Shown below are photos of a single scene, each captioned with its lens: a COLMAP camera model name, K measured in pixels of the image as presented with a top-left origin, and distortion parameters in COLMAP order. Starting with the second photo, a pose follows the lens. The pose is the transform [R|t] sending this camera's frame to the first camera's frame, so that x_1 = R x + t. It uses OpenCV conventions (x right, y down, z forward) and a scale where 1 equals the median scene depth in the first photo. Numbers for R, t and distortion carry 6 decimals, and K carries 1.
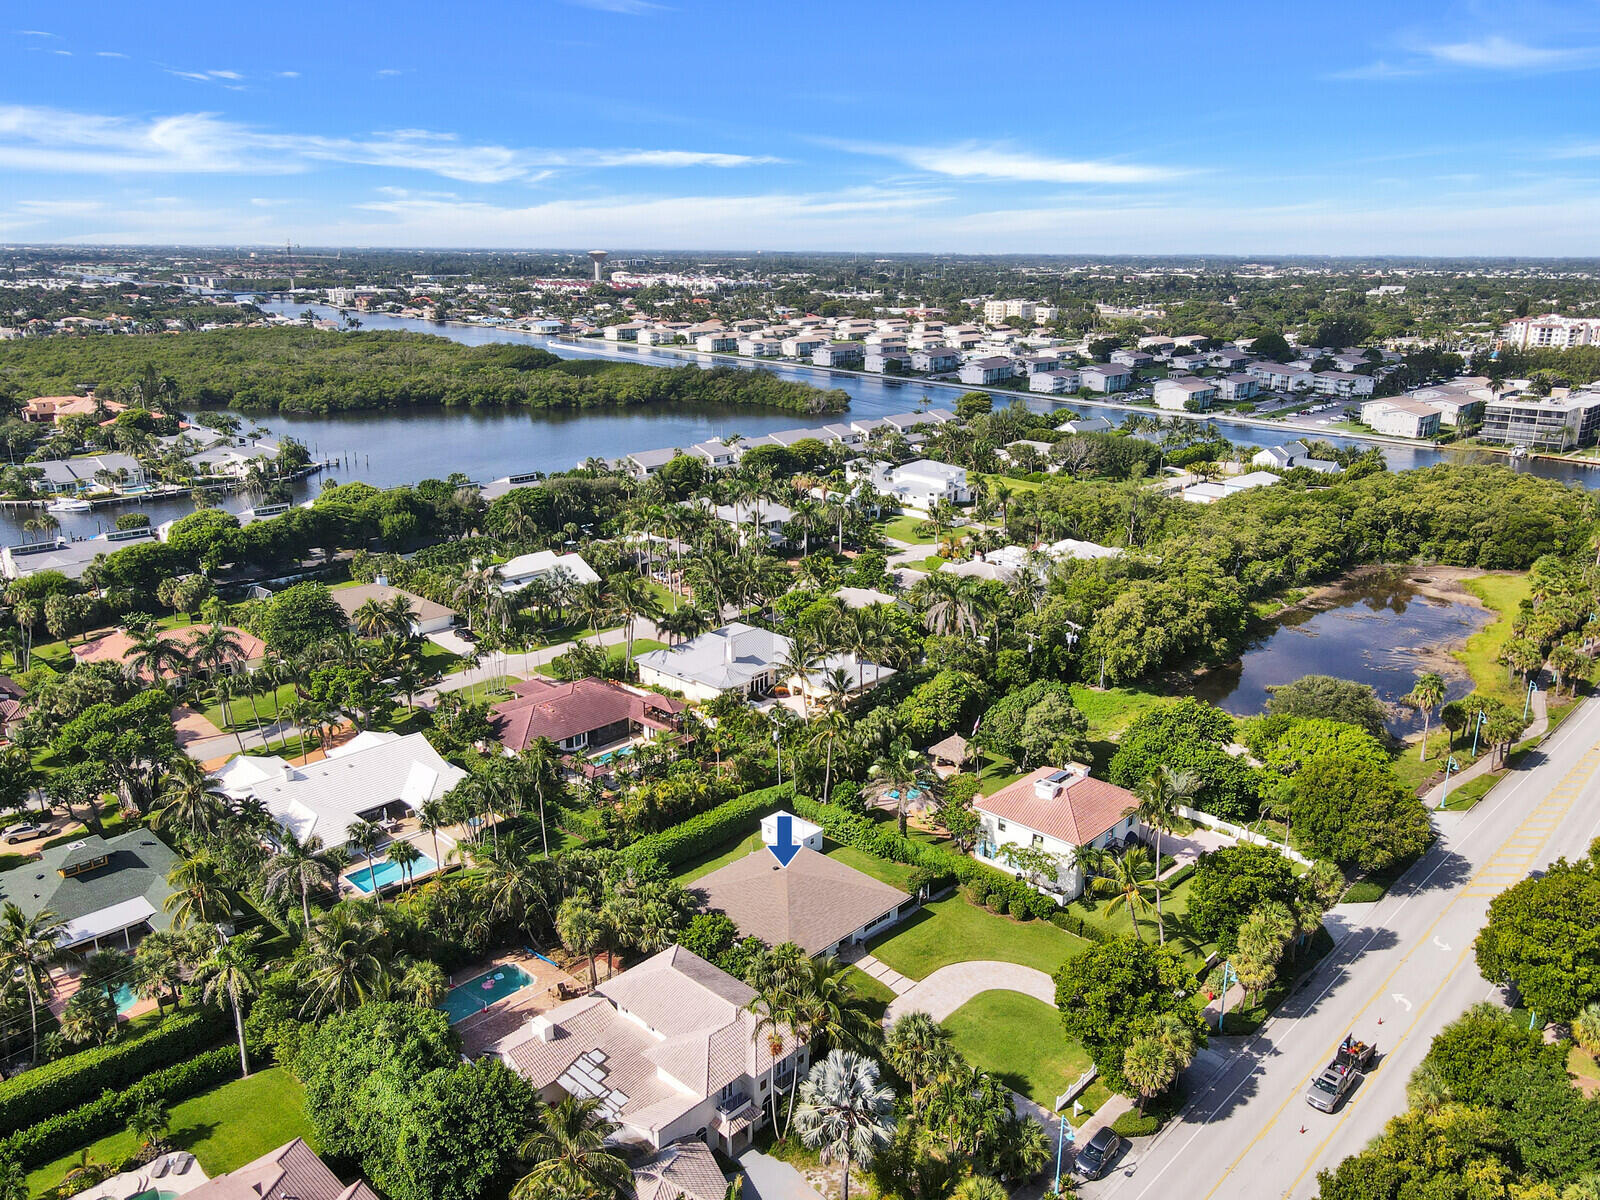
lens RADIAL K [[1219.3, 0, 801.3], [0, 1219.3, 574.3], [0, 0, 1]] dist [-0.006498, 0.044301]
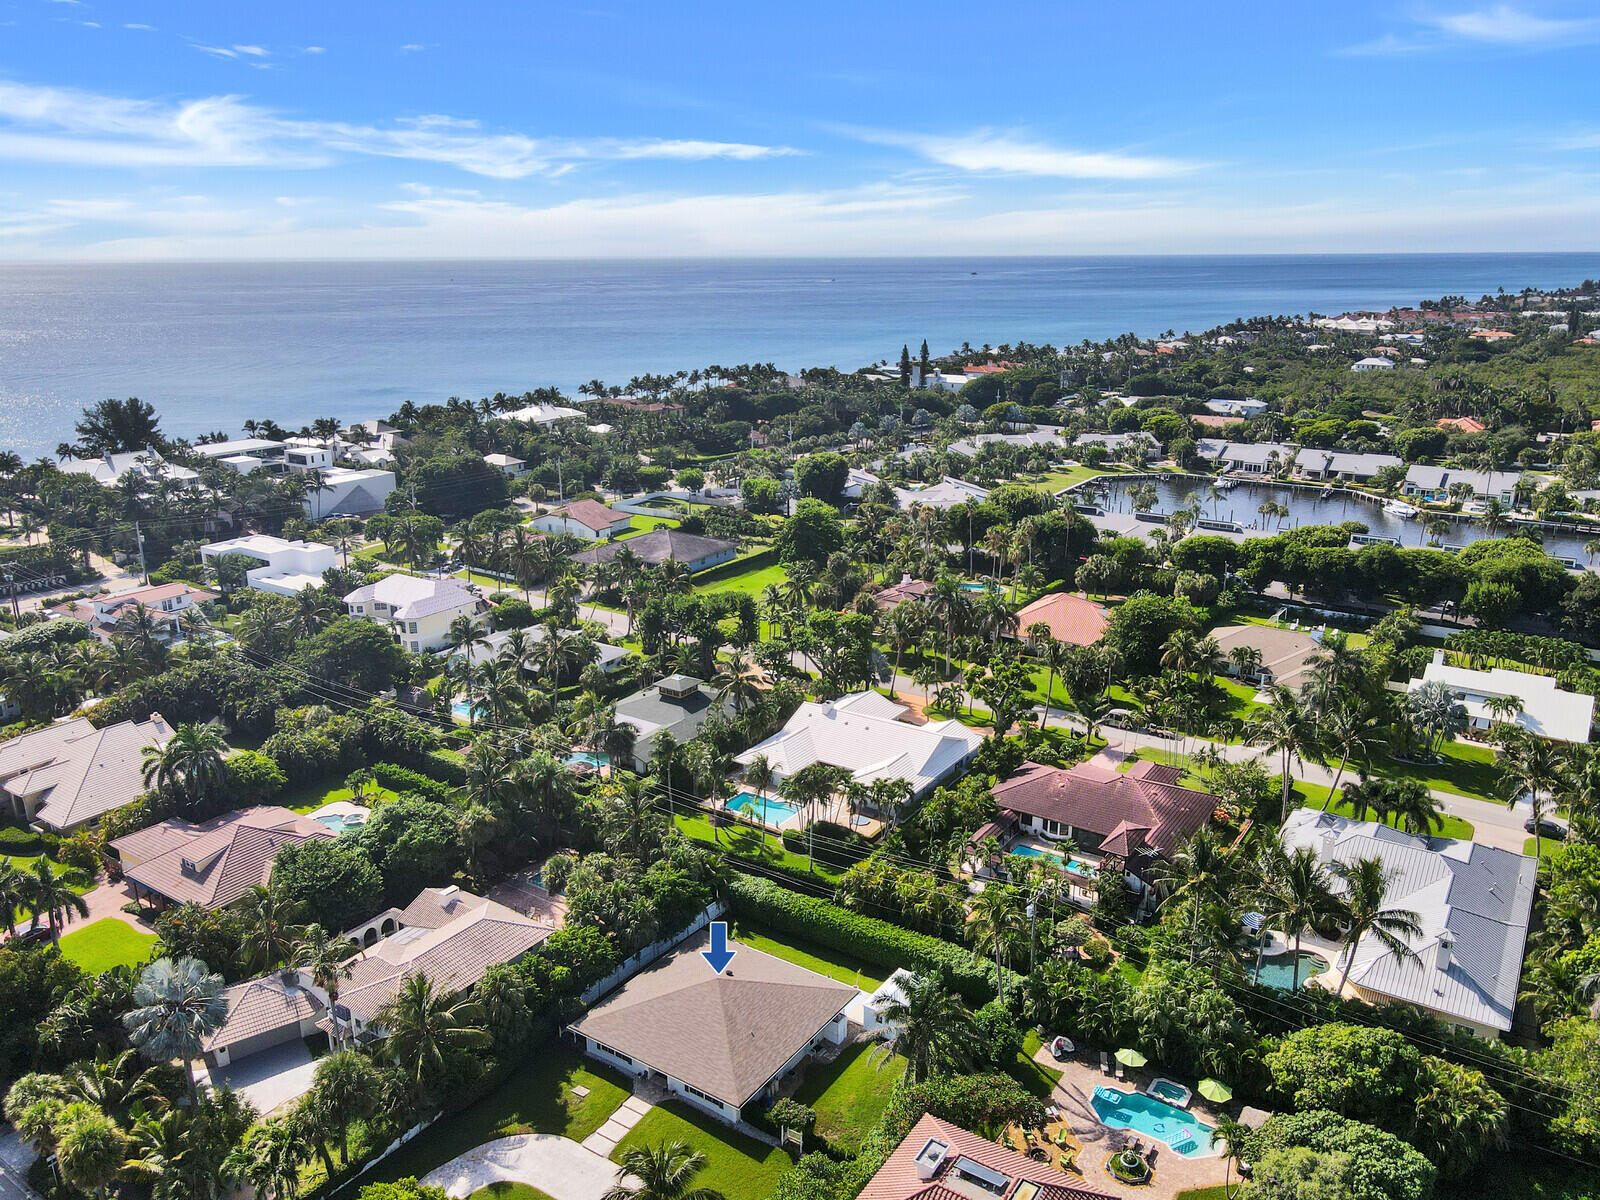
lens RADIAL K [[1211.1, 0, 802.6], [0, 1211.1, 579.3], [0, 0, 1]] dist [-0.009288, 0.054677]
pose [[0.167790, 0.254125, -0.952506, 0.288720], [-0.255427, 0.944415, 0.206971, -0.082969], [0.952157, 0.208568, 0.223373, 0.317827]]
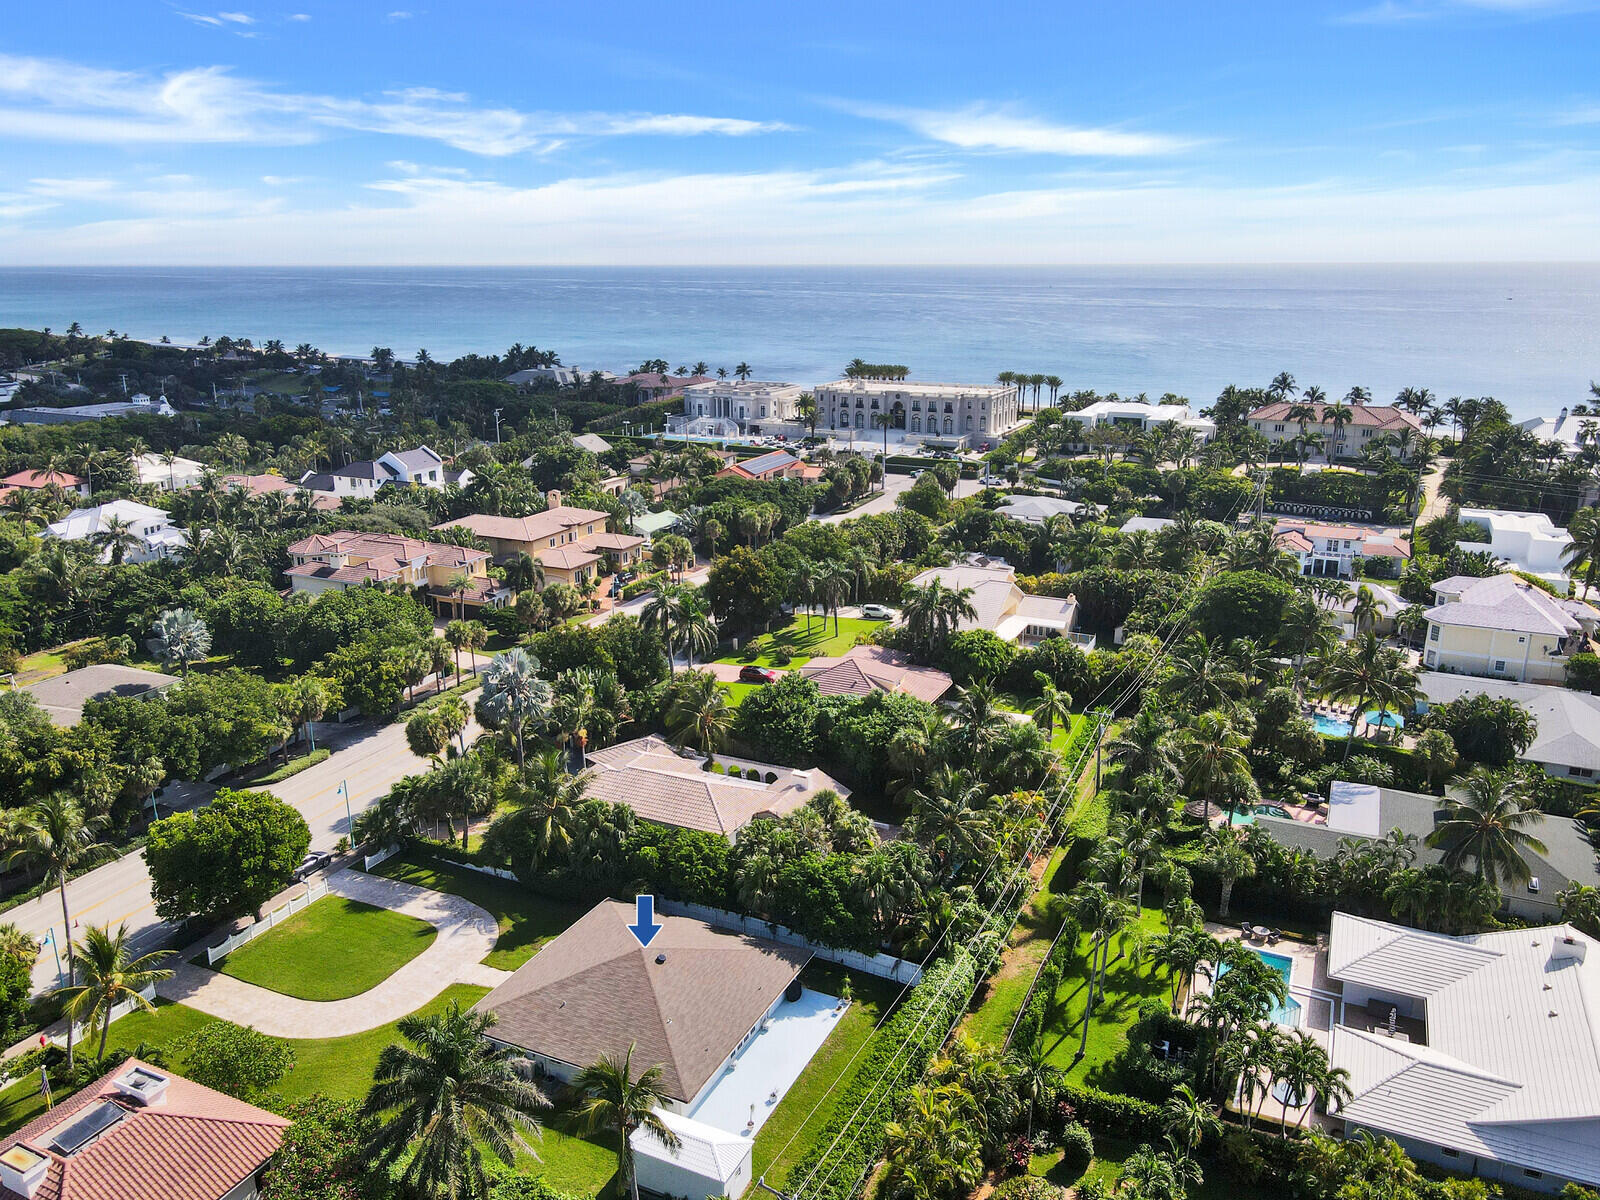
lens RADIAL K [[1200.5, 0, 804.7], [0, 1200.5, 602.5], [0, 0, 1]] dist [0.005640, 0.006251]
pose [[-0.949681, 0.080486, -0.302702, 0.035252], [-0.088042, 0.858862, 0.504583, -0.104952], [0.300591, 0.505844, -0.808559, 0.577176]]
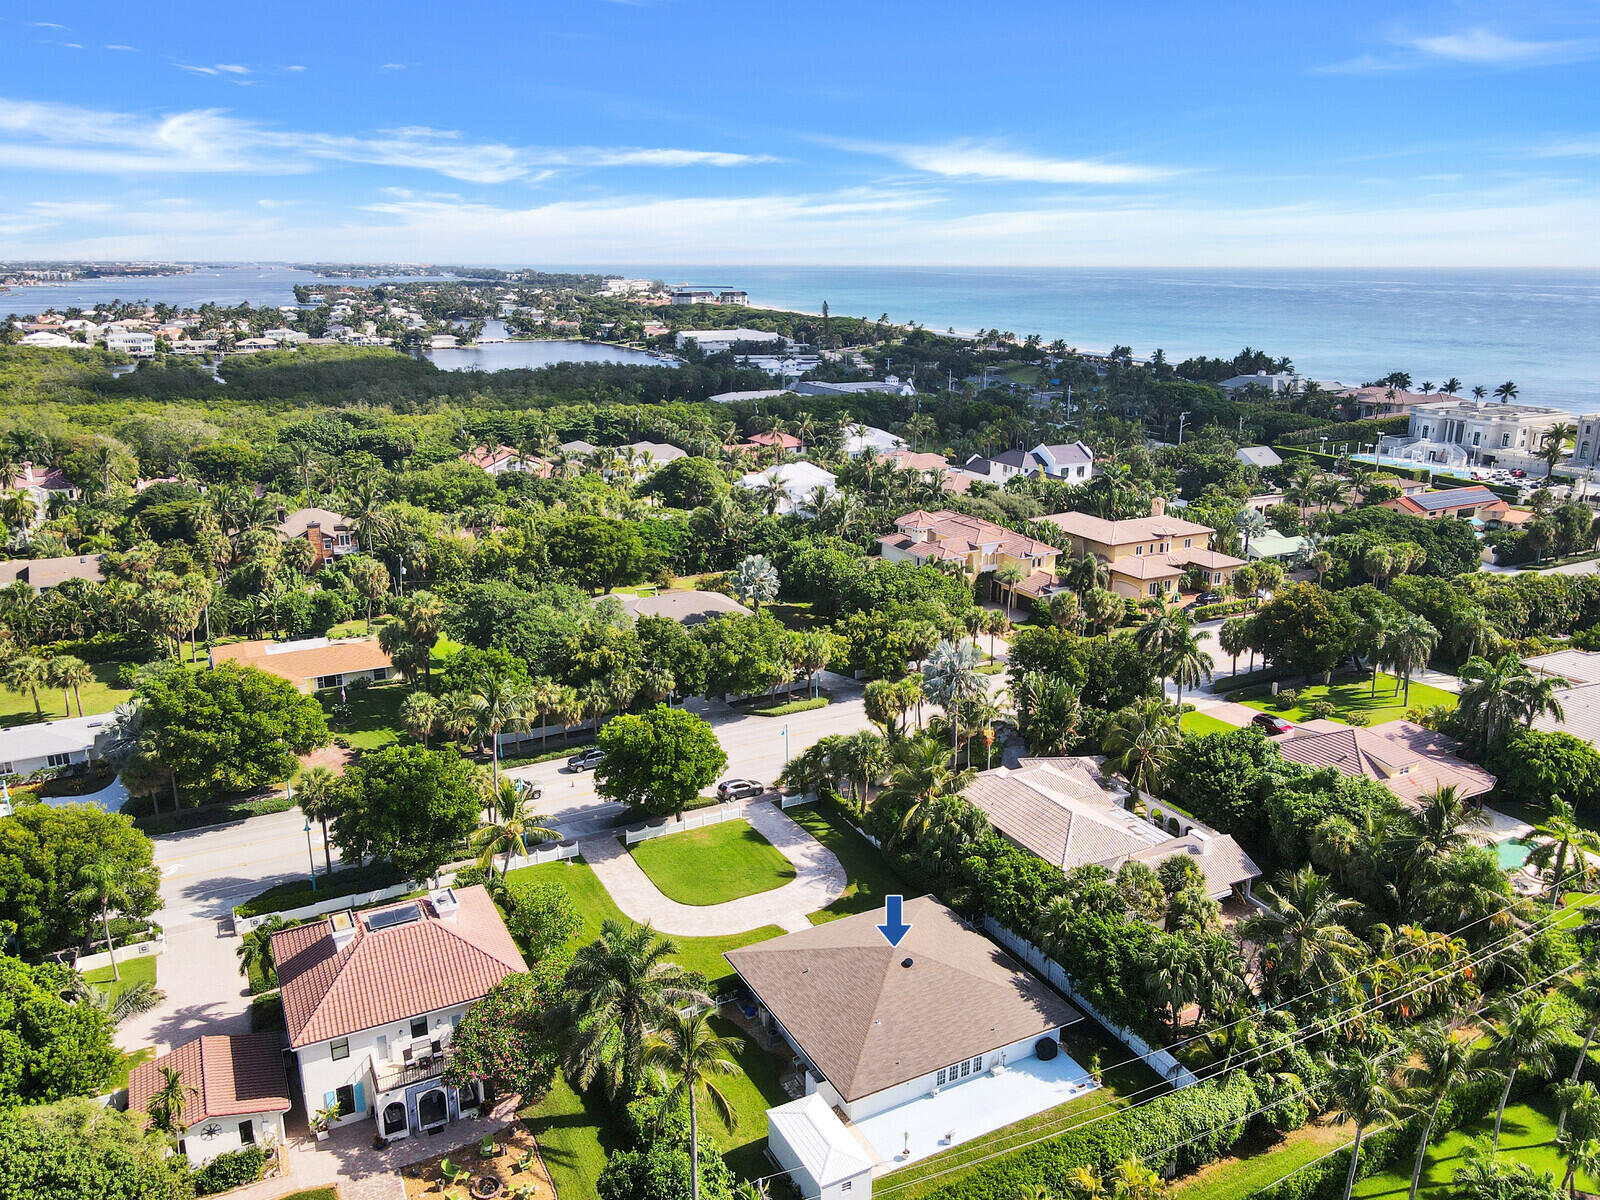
lens RADIAL K [[1203.9, 0, 803.4], [0, 1203.9, 593.4], [0, 0, 1]] dist [-0.007053, 0.043610]
pose [[-0.948783, -0.097147, 0.300621, -0.056230], [0.071191, 0.861333, 0.503027, -0.104233], [-0.307802, 0.498666, -0.810303, 0.572980]]
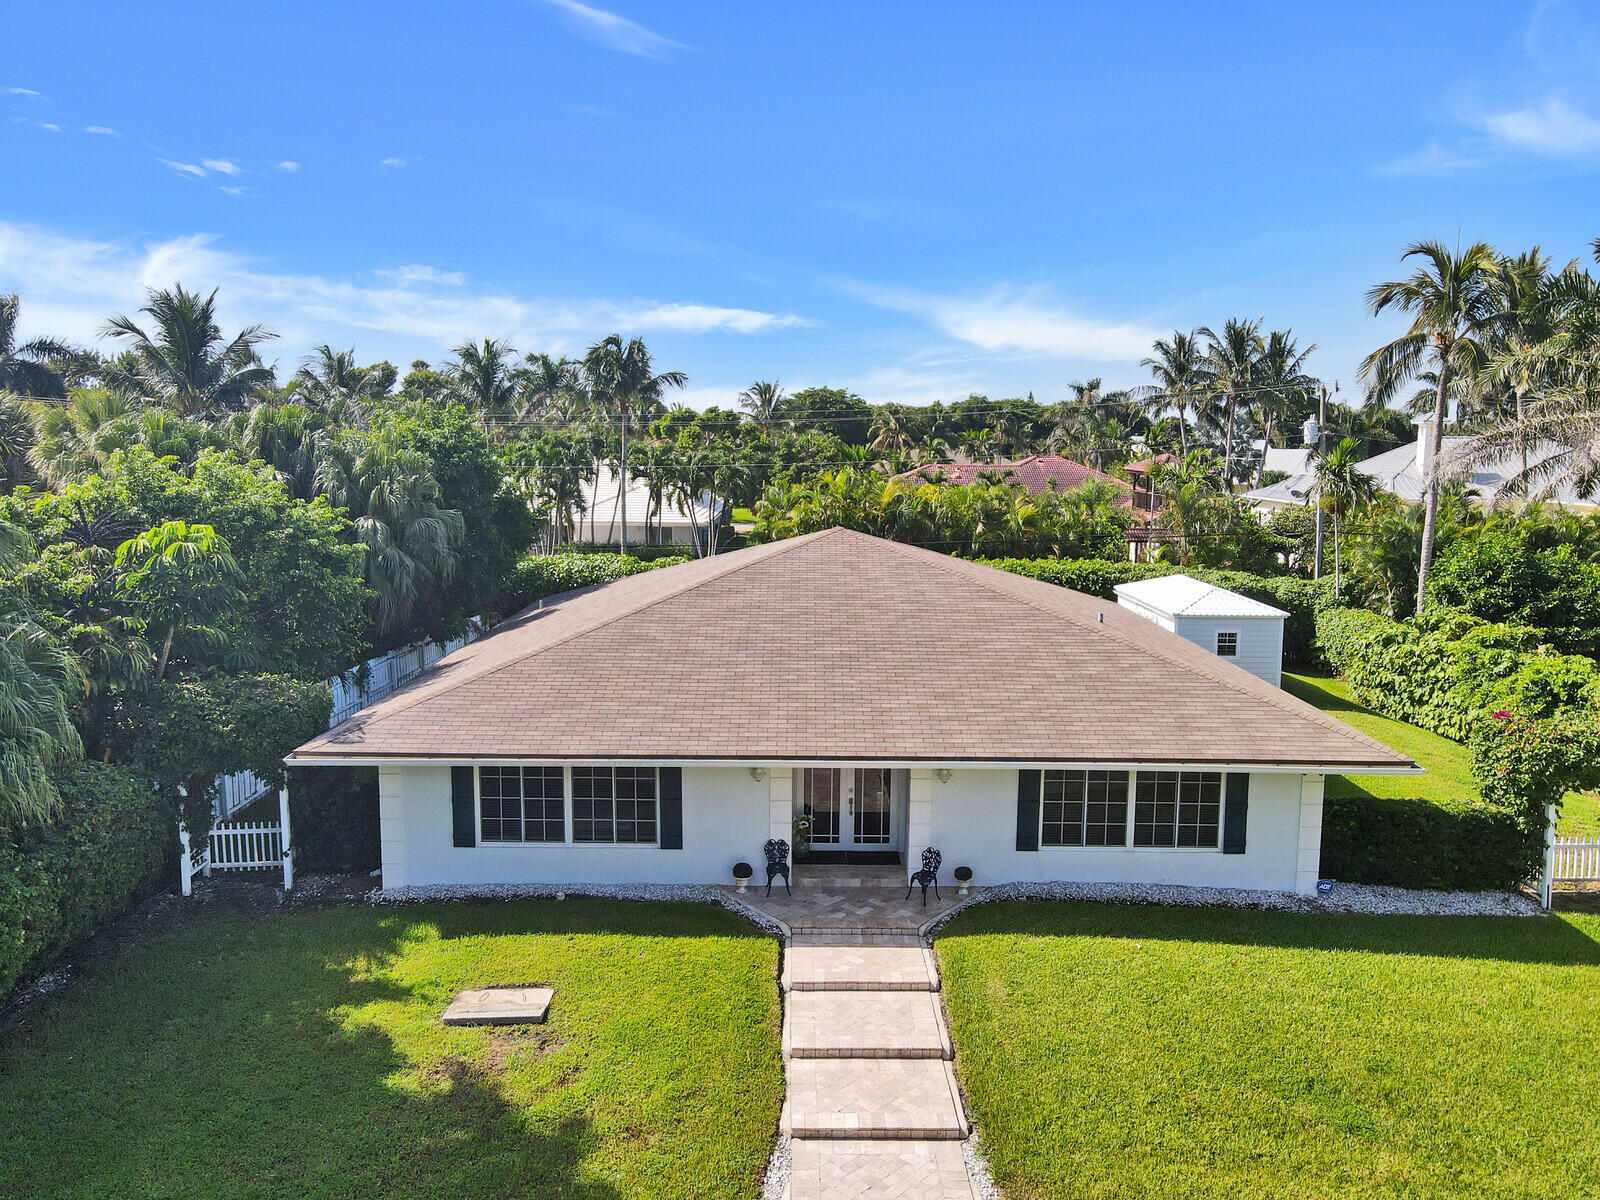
lens RADIAL K [[1203.9, 0, 803.4], [0, 1203.9, 593.4], [0, 0, 1]] dist [-0.007053, 0.043610]
pose [[0.688930, 0.095660, -0.718488, 0.057882], [-0.196162, 0.978869, -0.057765, 0.105792], [0.697780, 0.180736, 0.693137, 0.330300]]
